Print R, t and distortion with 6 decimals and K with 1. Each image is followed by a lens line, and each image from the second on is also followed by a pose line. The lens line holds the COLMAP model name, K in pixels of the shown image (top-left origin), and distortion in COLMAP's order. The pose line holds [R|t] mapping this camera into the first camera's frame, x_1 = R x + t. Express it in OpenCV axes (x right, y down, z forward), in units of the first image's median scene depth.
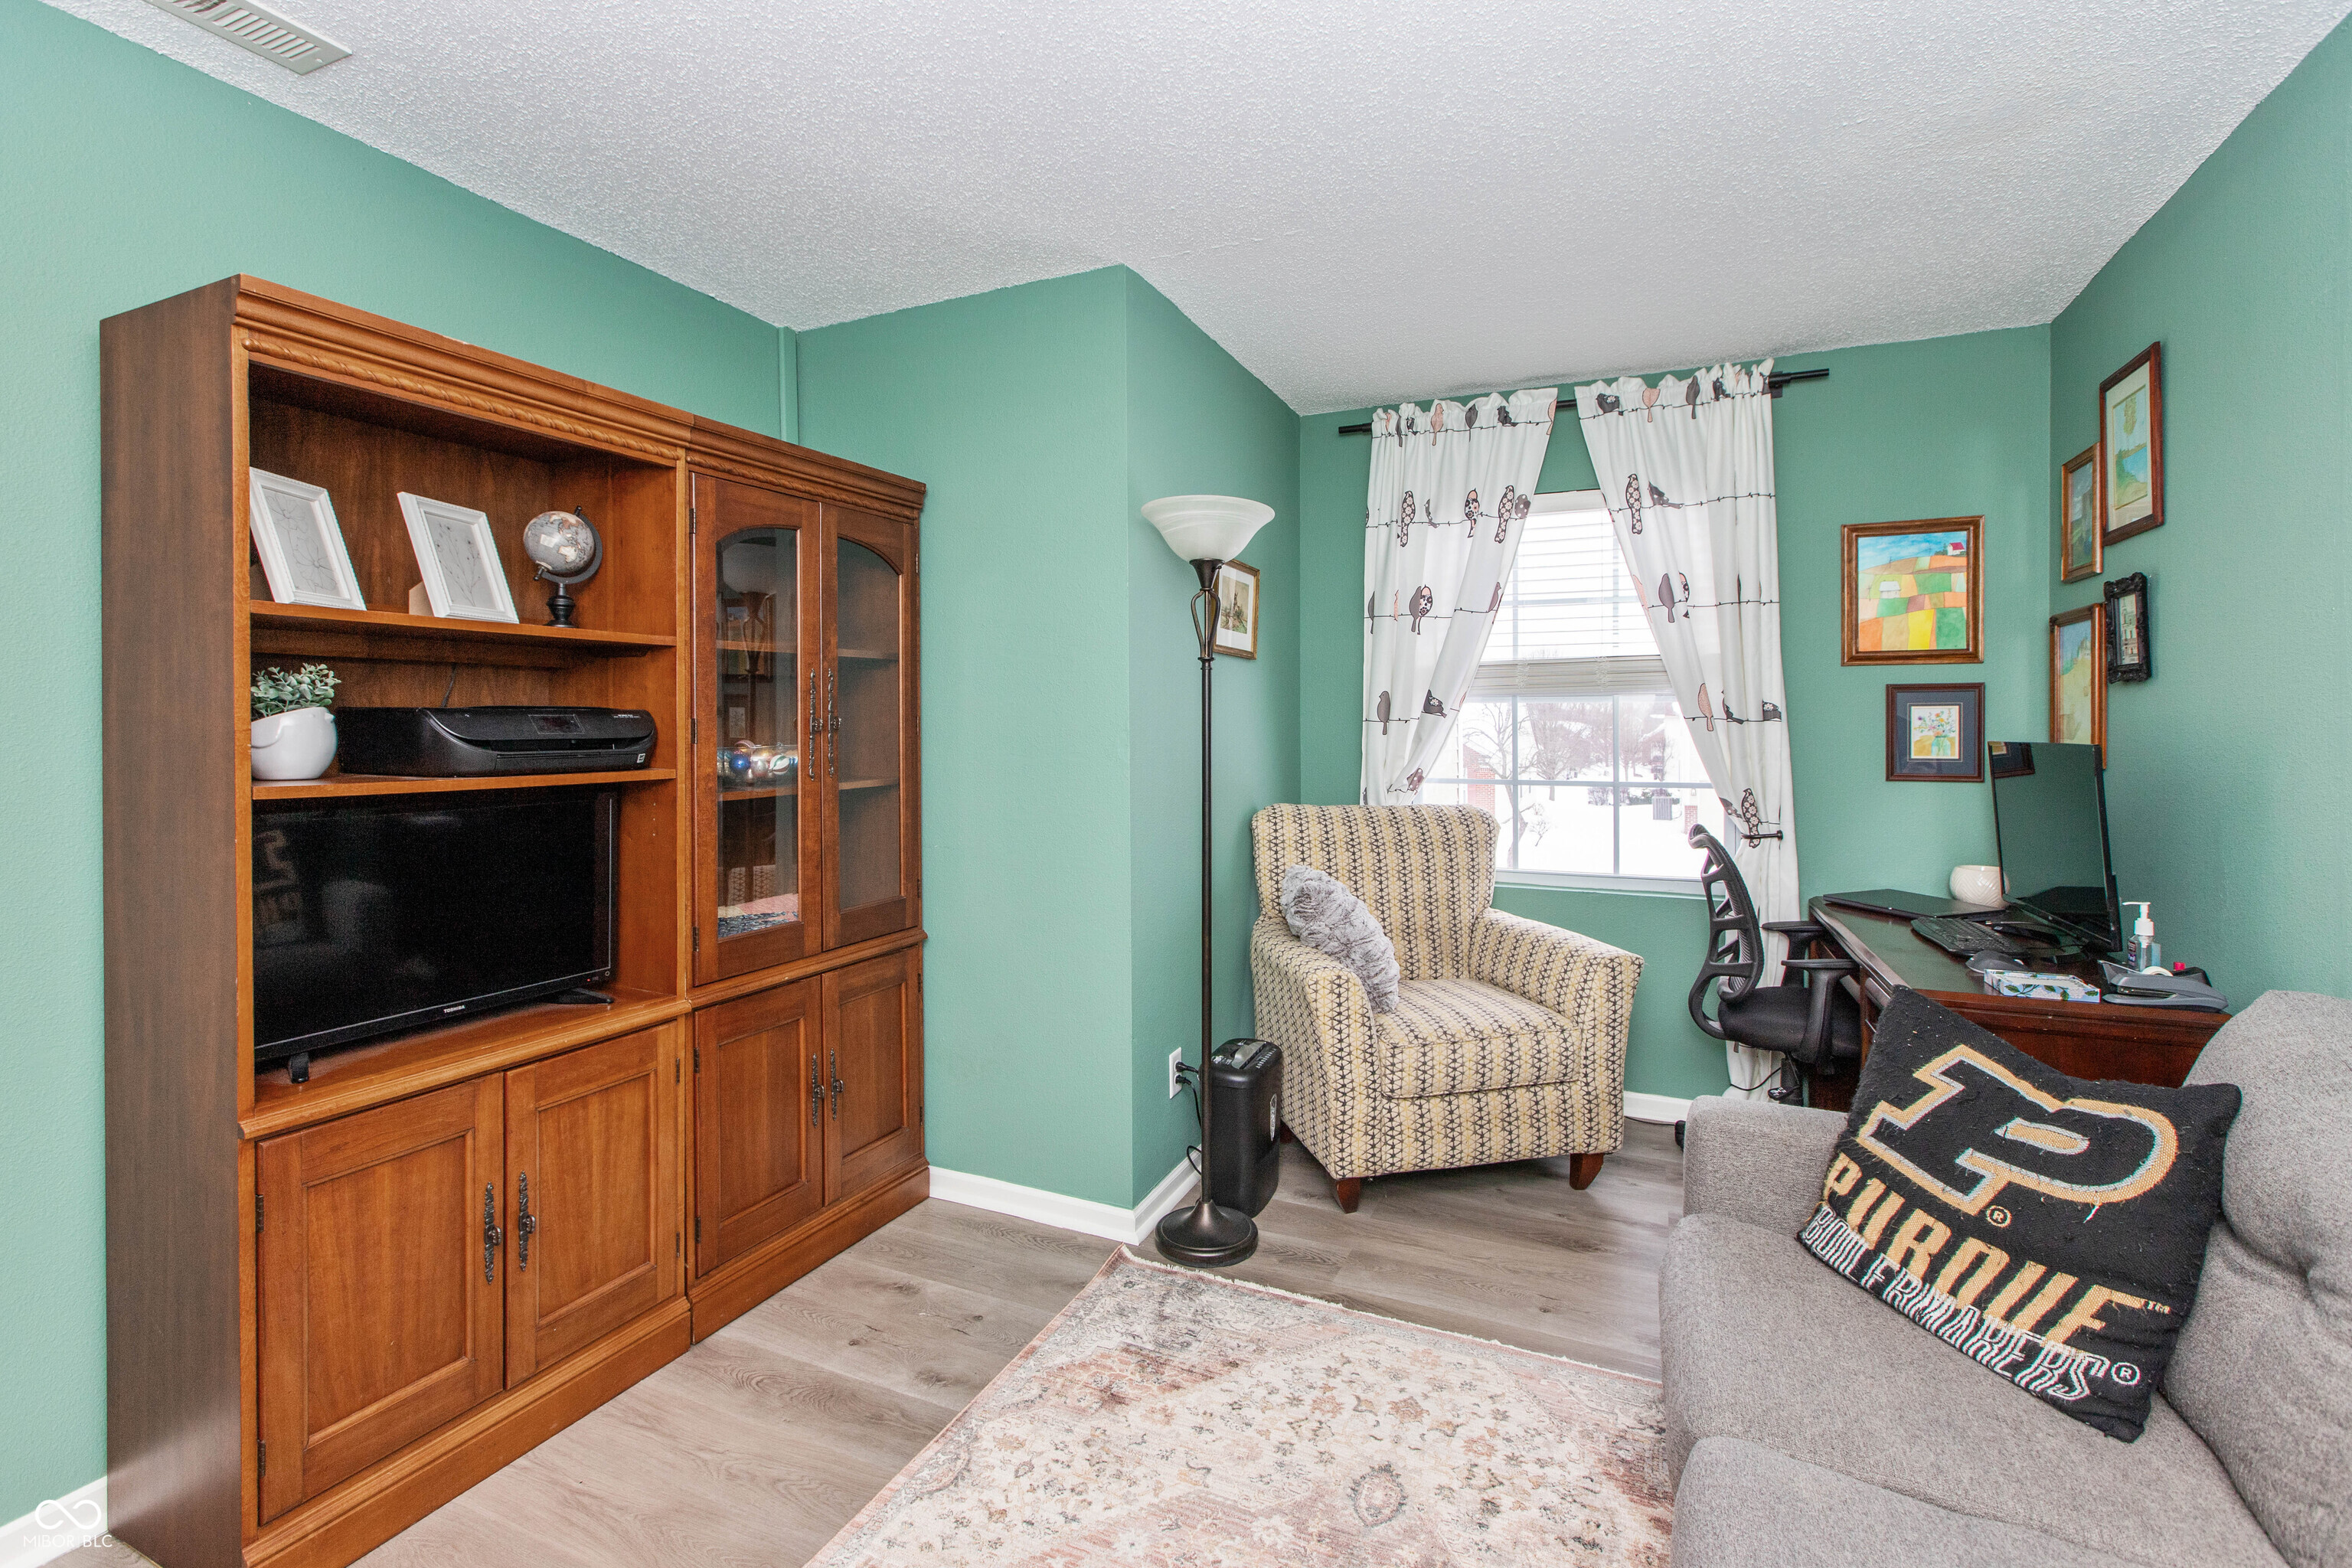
lens RADIAL K [[1069.7, 0, 1182.8], [0, 1069.7, 754.1], [0, 0, 1]] dist [0.003519, -0.000228]
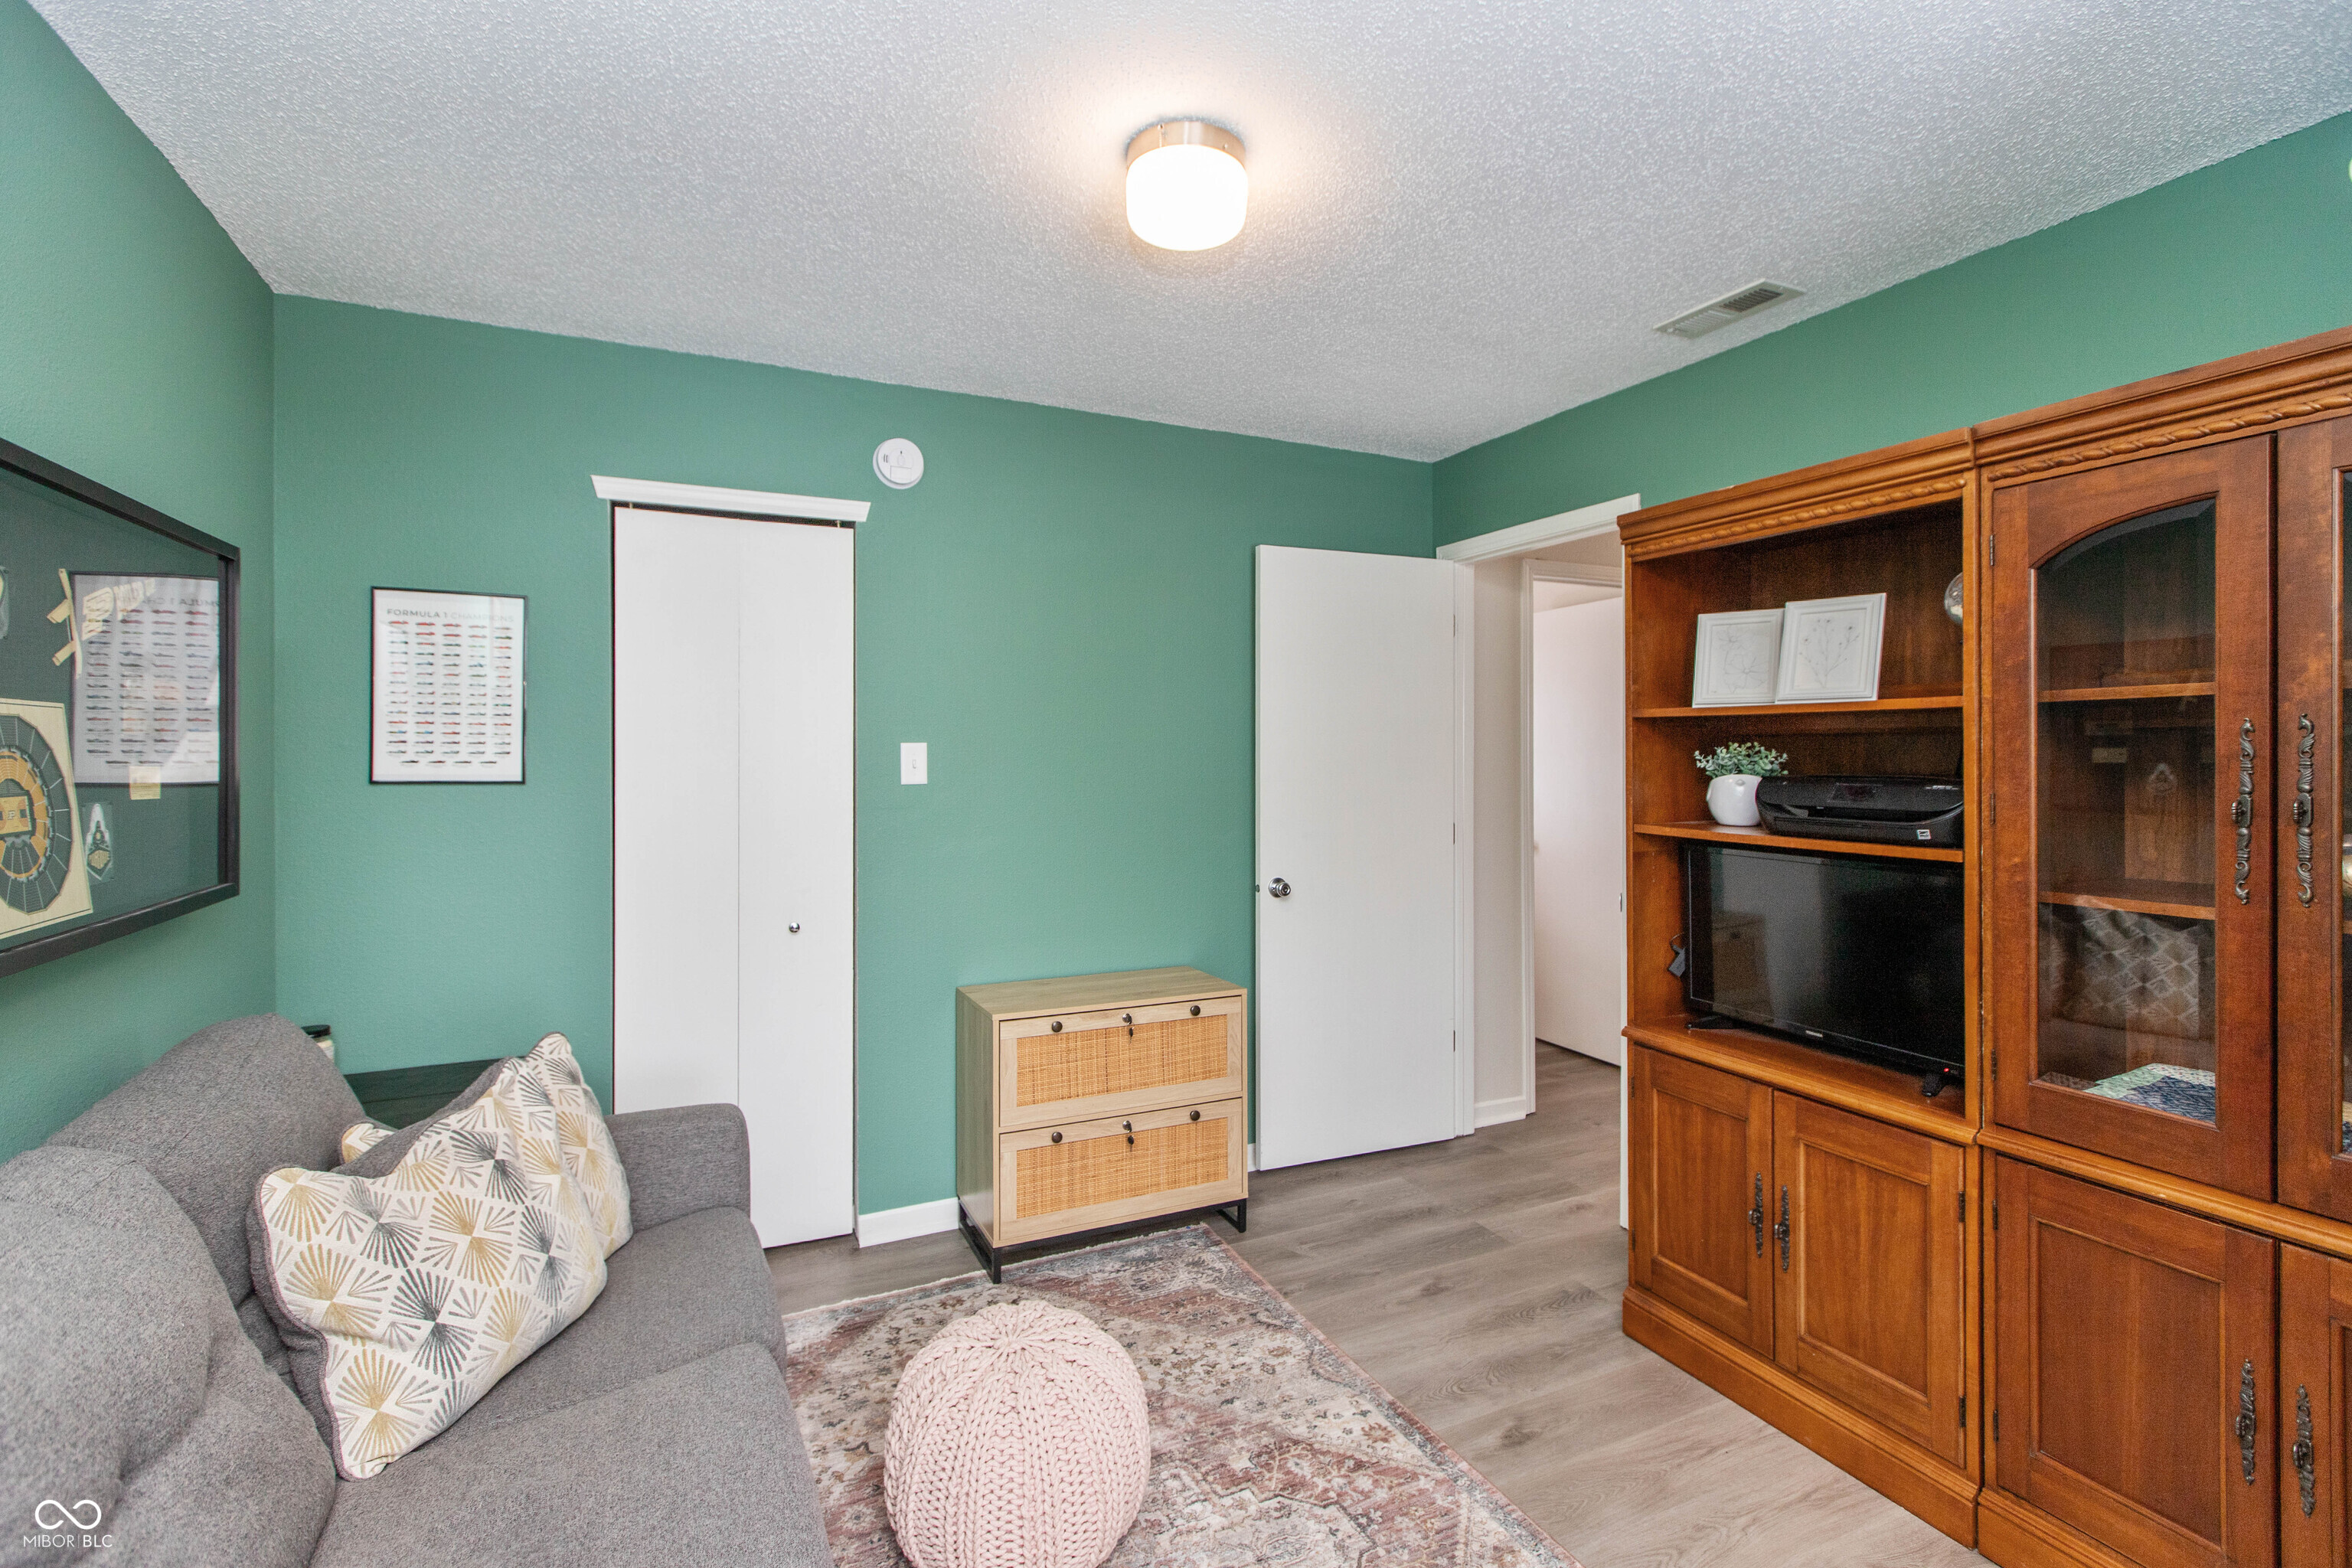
lens RADIAL K [[1069.7, 0, 1182.8], [0, 1069.7, 754.1], [0, 0, 1]] dist [0.003519, -0.000228]
pose [[-0.637539, 0.017768, -0.770213, 0.597482], [-0.010362, 0.999446, 0.031632, -0.087472], [0.770349, 0.028148, -0.637001, 1.106851]]
